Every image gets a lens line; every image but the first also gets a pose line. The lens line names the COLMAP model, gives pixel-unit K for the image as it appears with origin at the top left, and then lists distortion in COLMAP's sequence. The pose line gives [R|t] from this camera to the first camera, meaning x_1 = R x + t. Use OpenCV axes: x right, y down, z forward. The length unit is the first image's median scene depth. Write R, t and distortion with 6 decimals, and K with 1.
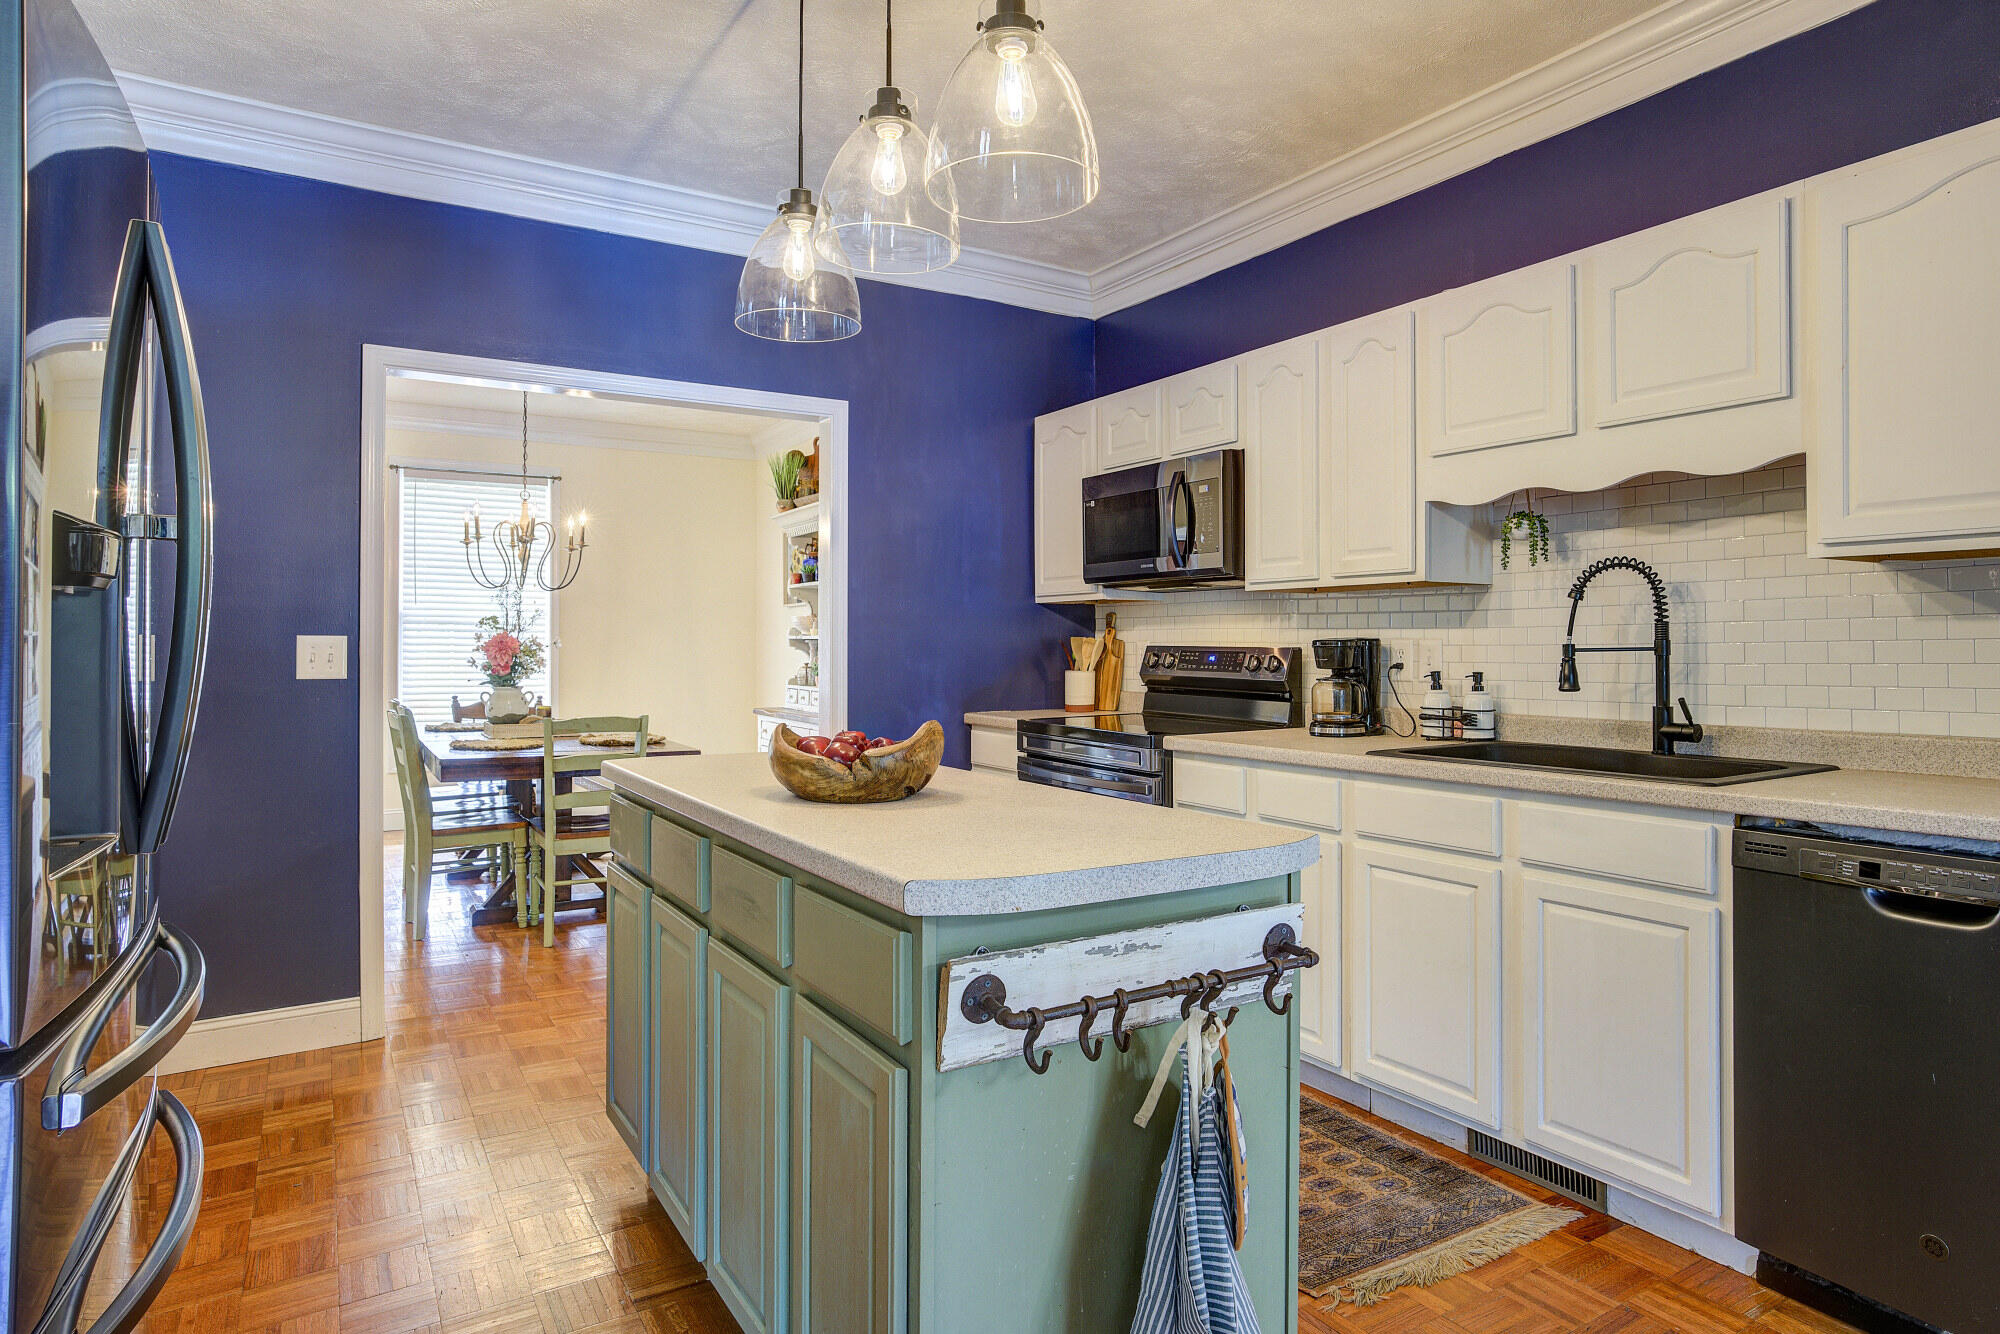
lens RADIAL K [[1124.2, 0, 984.8], [0, 1124.2, 636.9], [0, 0, 1]] dist [-0.018332, 0.004676]
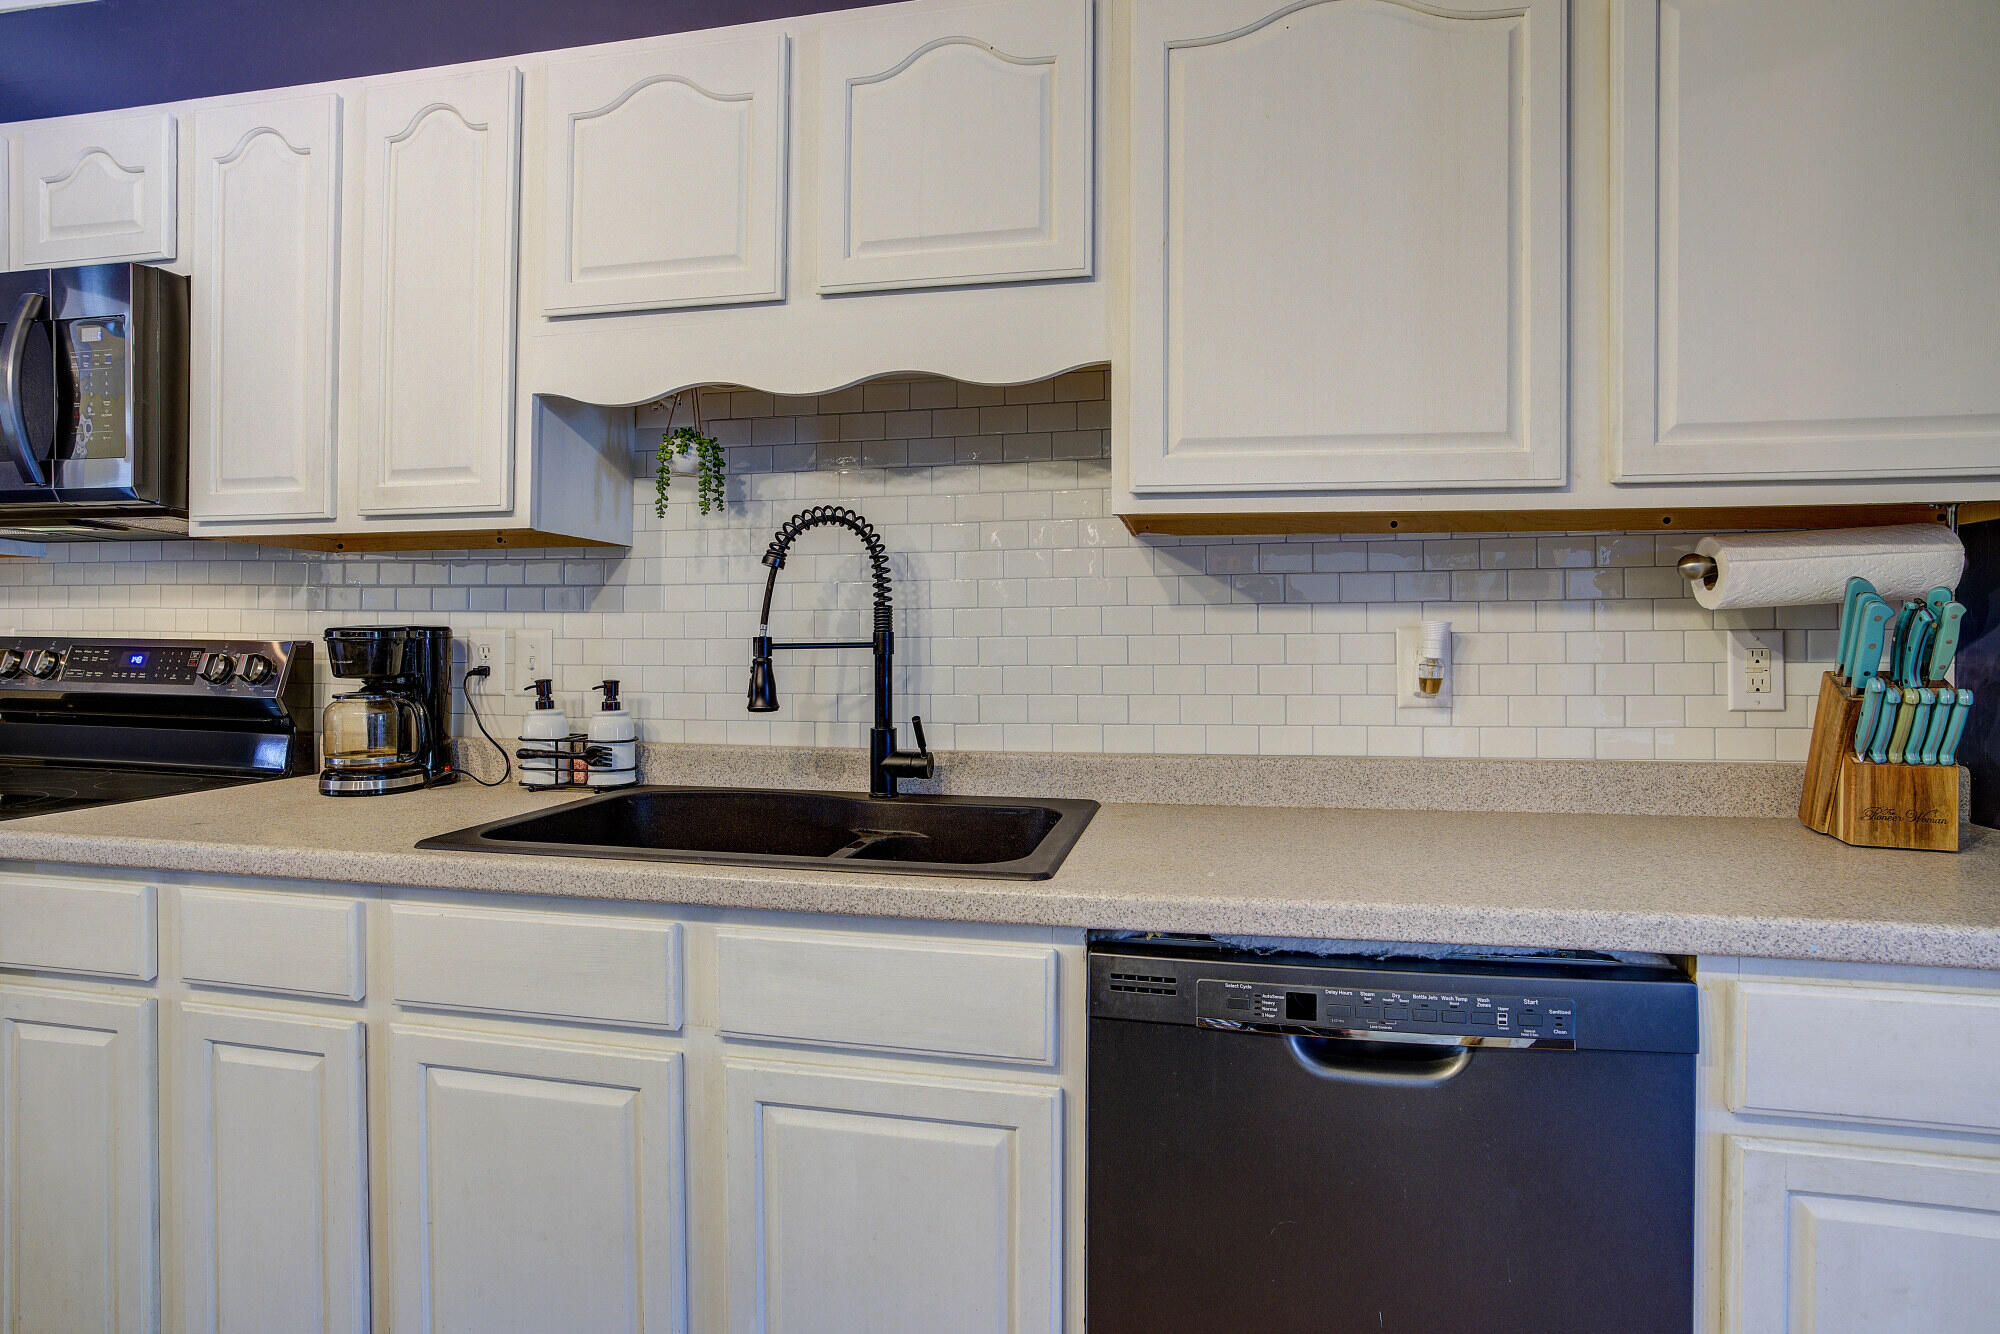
lens RADIAL K [[997.1, 0, 1001.8], [0, 997.1, 649.7], [0, 0, 1]] dist [-0.039731, 0.017254]
pose [[0.667786, 0.000080, 0.744354, 0.178117], [-0.011020, 0.999891, 0.009779, 0.006126], [-0.744272, -0.014733, 0.667714, 0.486010]]
